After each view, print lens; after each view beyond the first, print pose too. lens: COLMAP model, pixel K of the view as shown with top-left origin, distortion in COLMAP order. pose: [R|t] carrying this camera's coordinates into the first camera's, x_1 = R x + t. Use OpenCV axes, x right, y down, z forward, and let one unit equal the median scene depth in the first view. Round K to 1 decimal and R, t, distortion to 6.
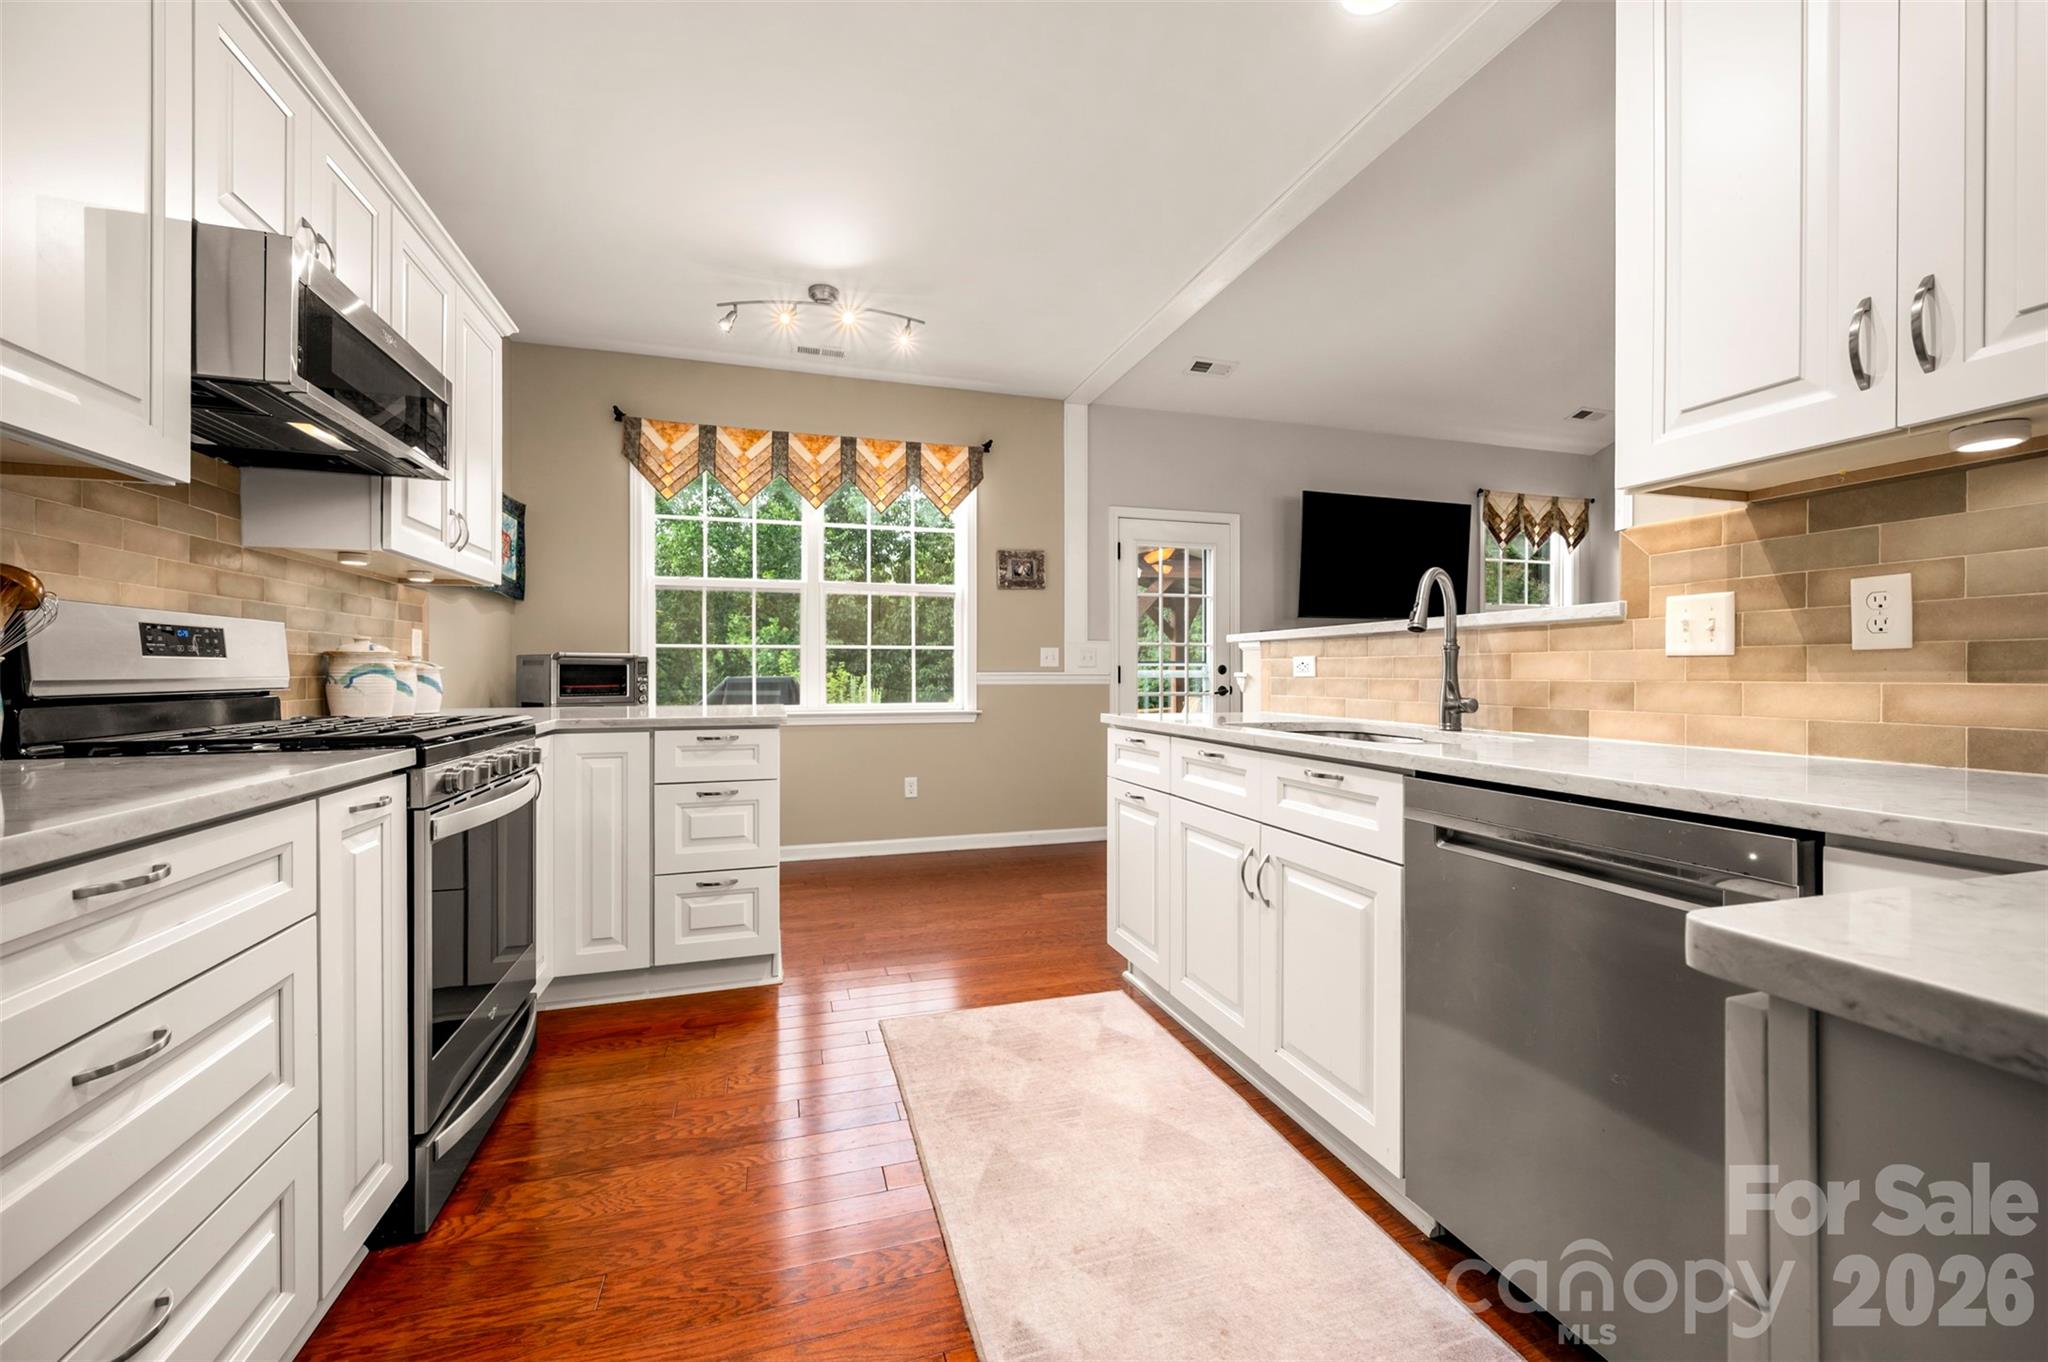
lens RADIAL K [[817.1, 0, 1029.9], [0, 817.1, 676.8], [0, 0, 1]] dist [-0.001711, 0.000409]
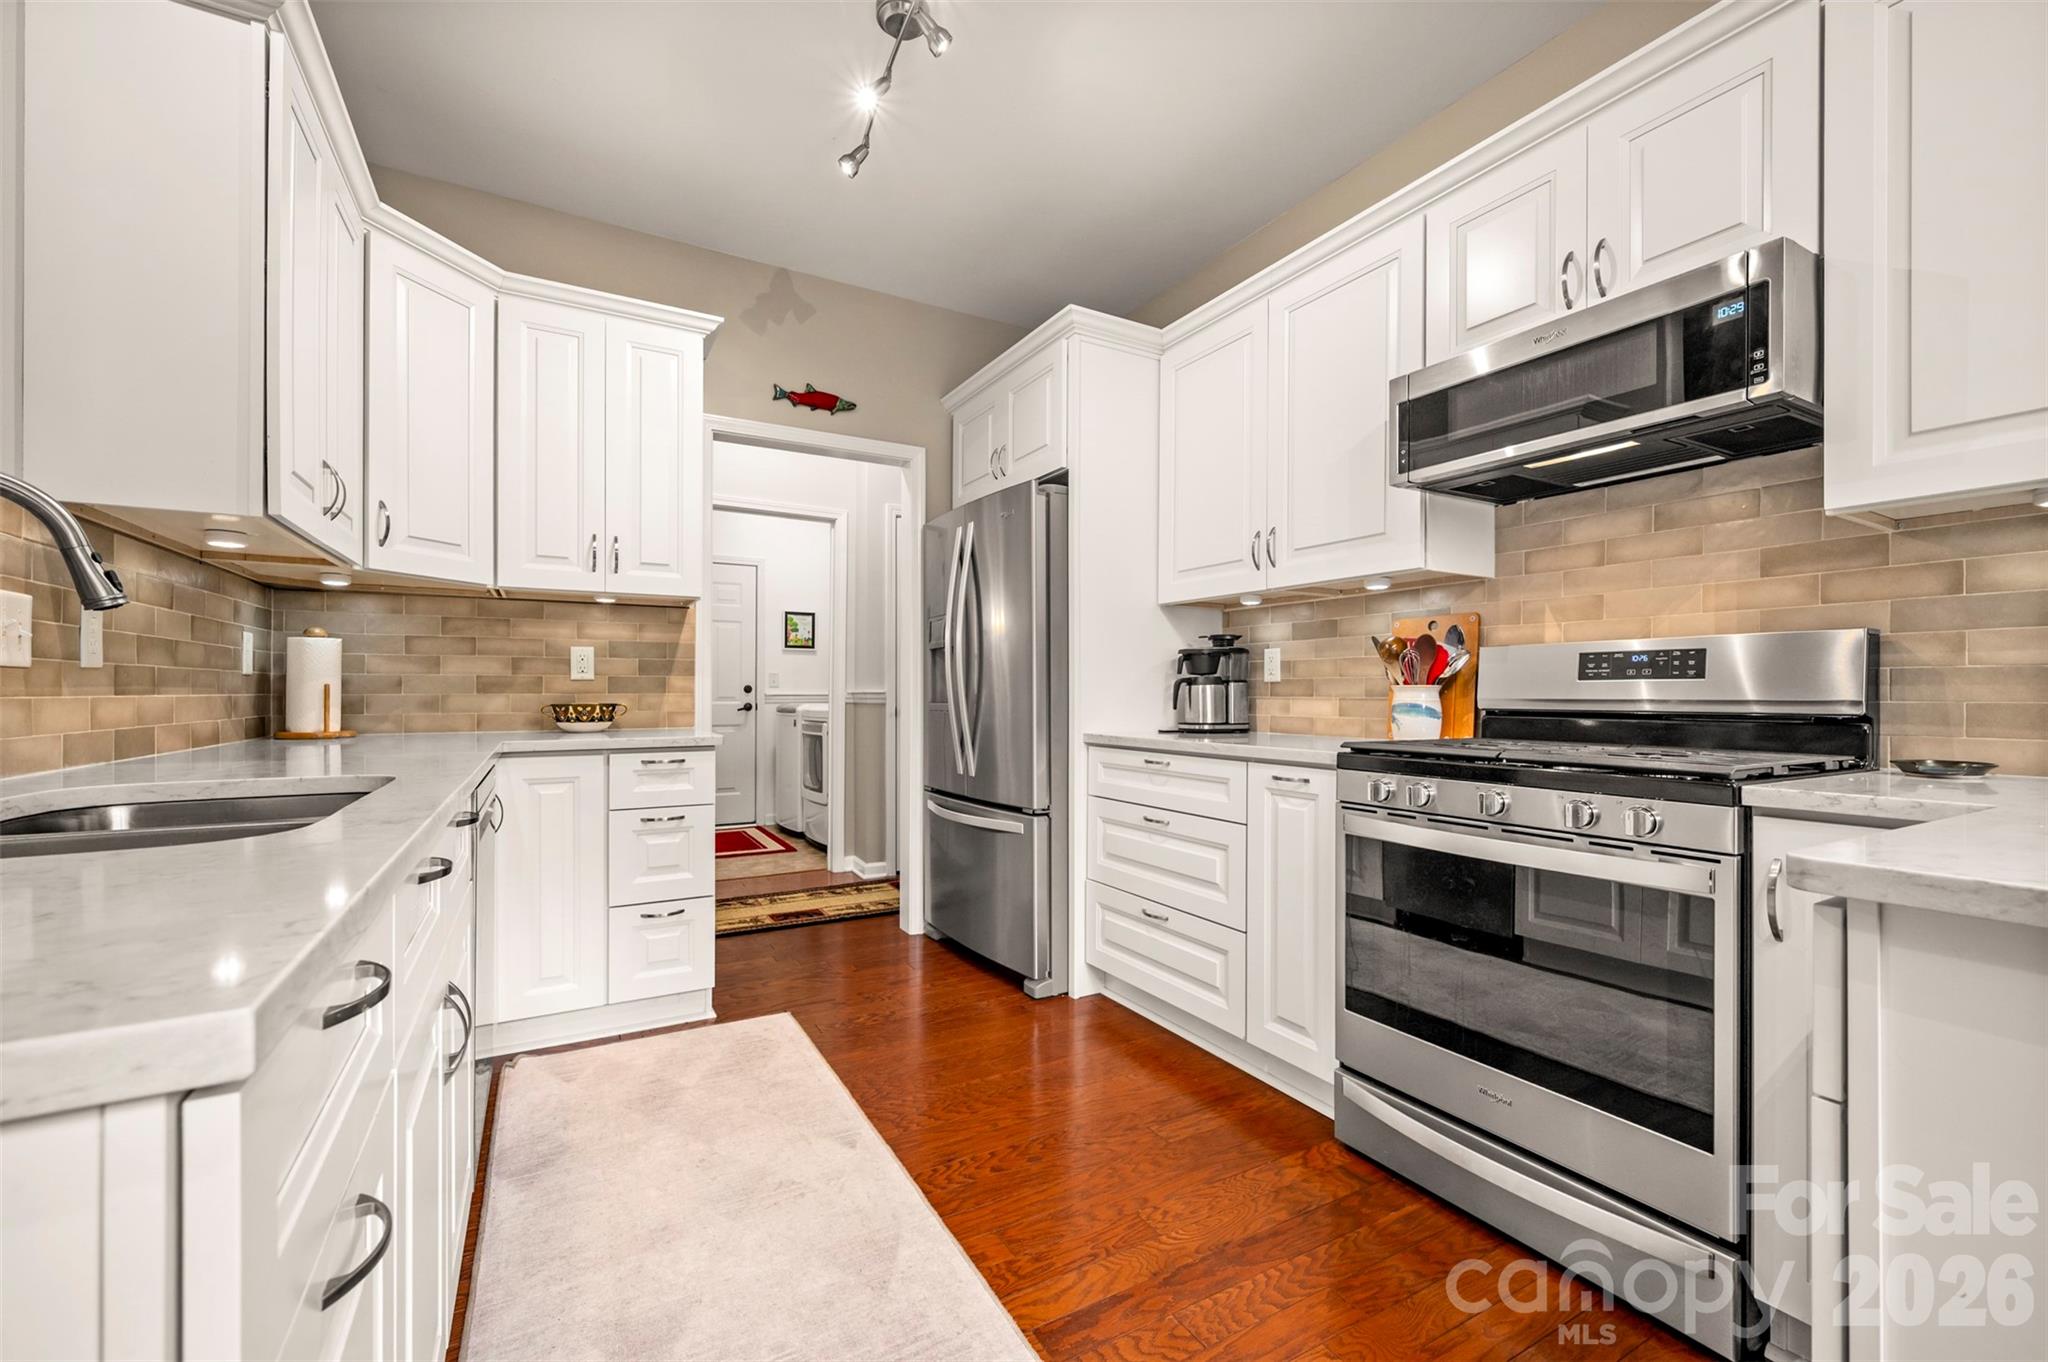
lens RADIAL K [[836.9, 0, 1025.0], [0, 836.9, 690.1], [0, 0, 1]] dist [-0.002571, -0.000026]
pose [[-0.978402, -0.003556, -0.206681, -0.000905], [-0.004129, 0.999989, 0.002338, -0.003325], [0.206670, 0.003141, -0.978406, 0.672603]]
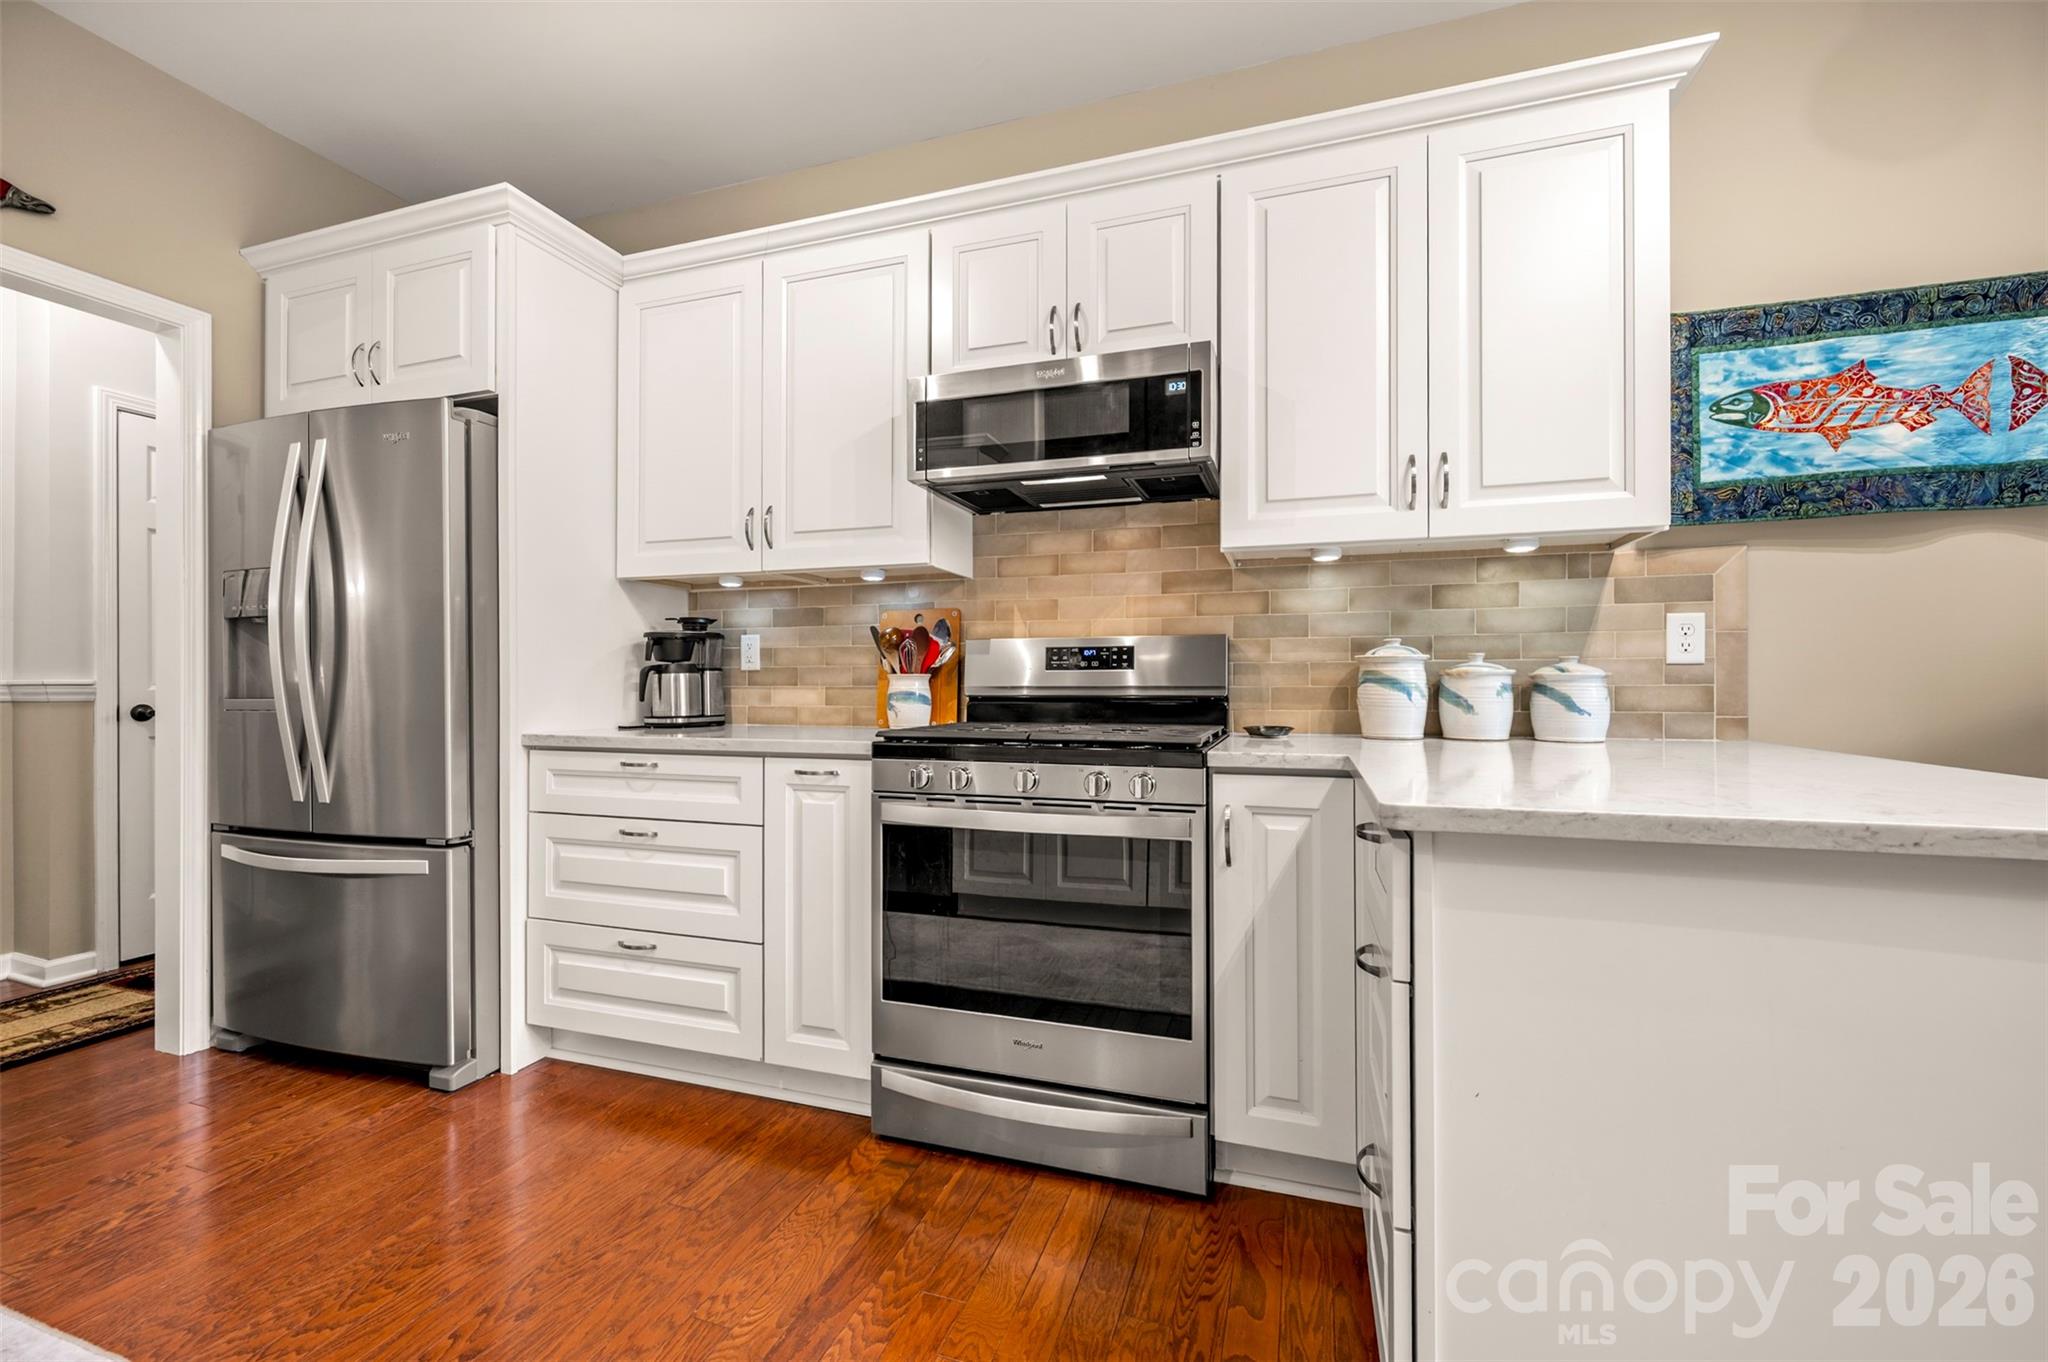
lens RADIAL K [[817.1, 0, 1029.2], [0, 817.1, 680.3], [0, 0, 1]] dist [-0.001711, 0.000409]
pose [[-0.586595, -0.001430, -0.809879, 0.039554], [-0.003321, 0.999994, 0.000641, -0.002812], [0.809874, 0.003066, -0.586596, 0.598166]]
